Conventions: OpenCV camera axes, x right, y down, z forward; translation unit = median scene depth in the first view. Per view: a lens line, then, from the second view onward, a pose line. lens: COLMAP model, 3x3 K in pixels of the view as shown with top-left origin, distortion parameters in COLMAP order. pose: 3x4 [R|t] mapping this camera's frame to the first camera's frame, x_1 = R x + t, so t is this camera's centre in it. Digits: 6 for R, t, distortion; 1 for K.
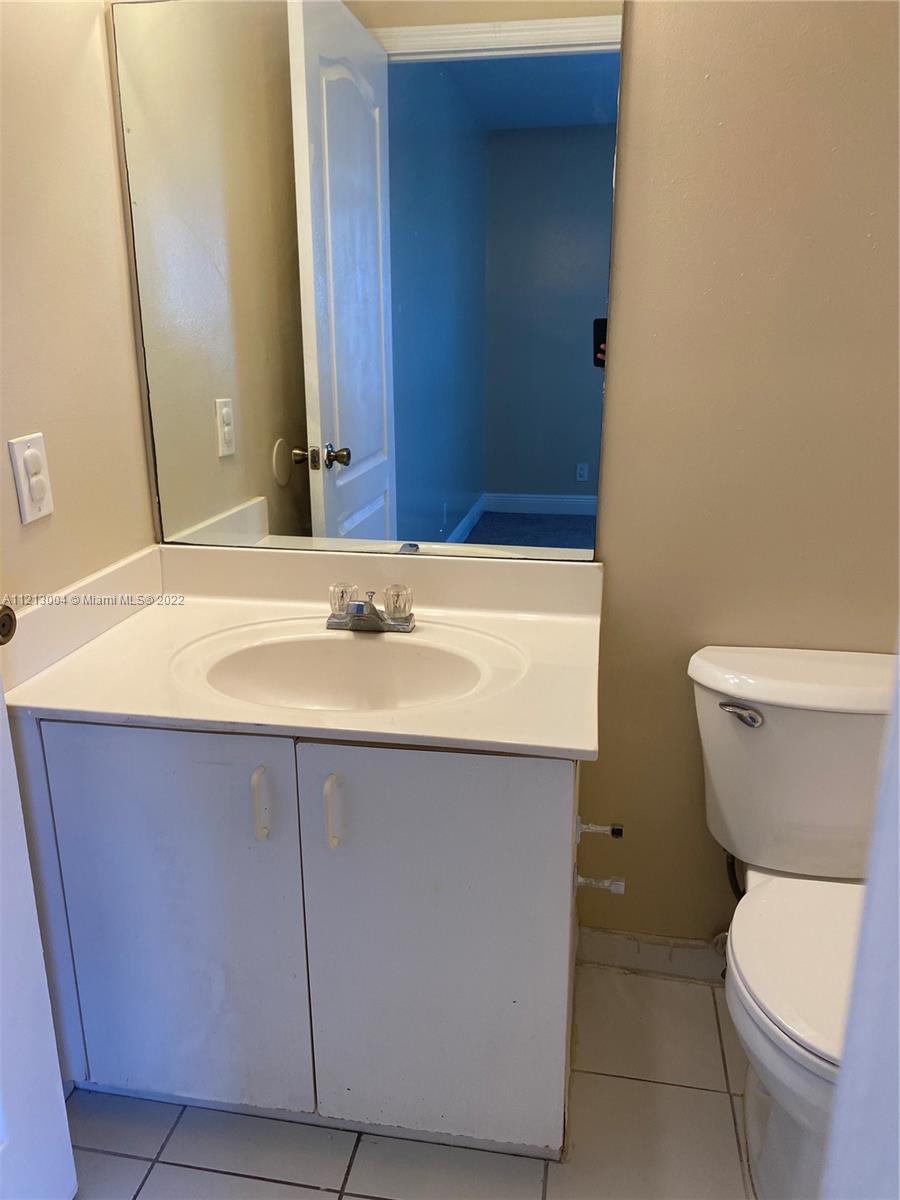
lens RADIAL K [[914.9, 0, 448.0], [0, 914.9, 606.0], [0, 0, 1]] dist [0.073607, -0.086461]
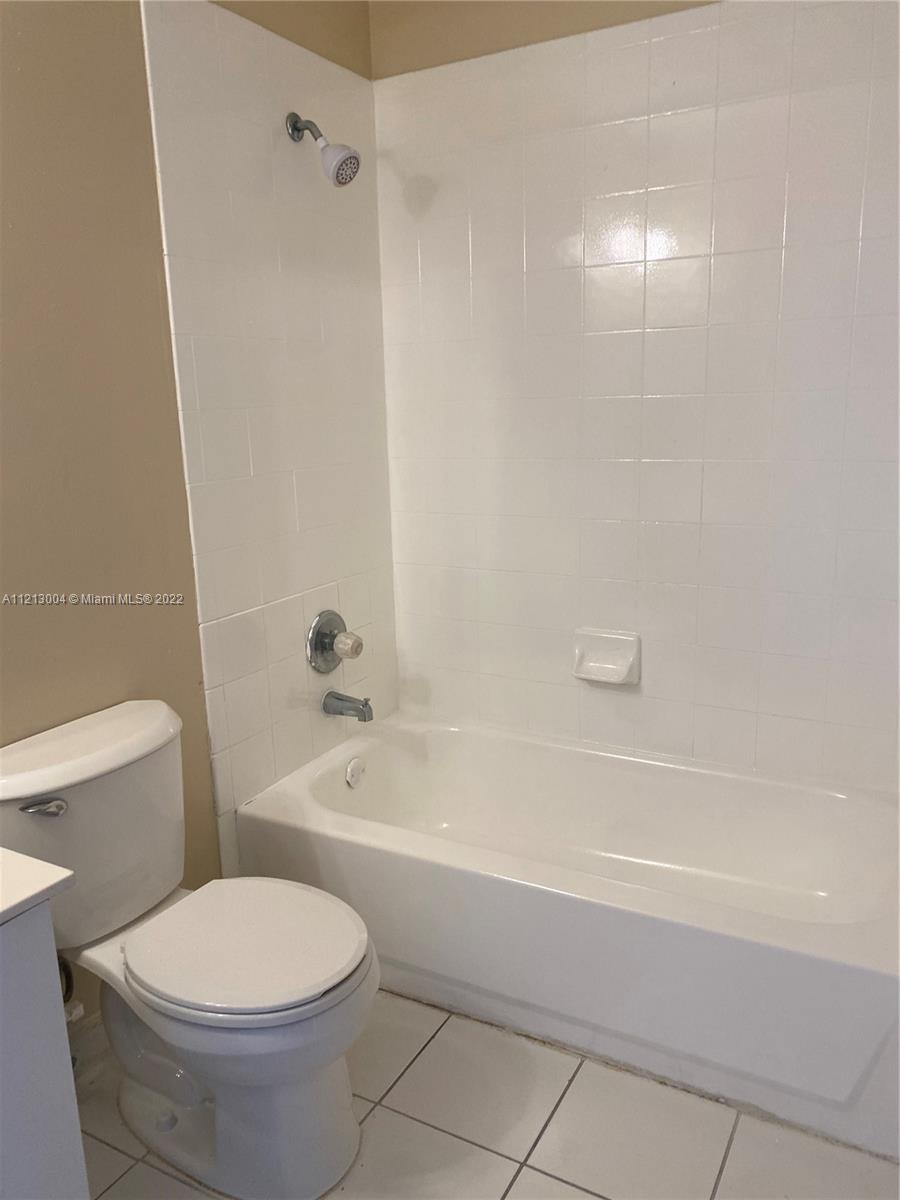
lens RADIAL K [[914.9, 0, 448.0], [0, 914.9, 606.0], [0, 0, 1]] dist [0.073607, -0.086461]
pose [[0.328184, -0.214019, 0.920050, -0.426967], [0.301553, 0.946769, 0.112670, -0.074842], [-0.895188, 0.240468, 0.375252, 0.168989]]
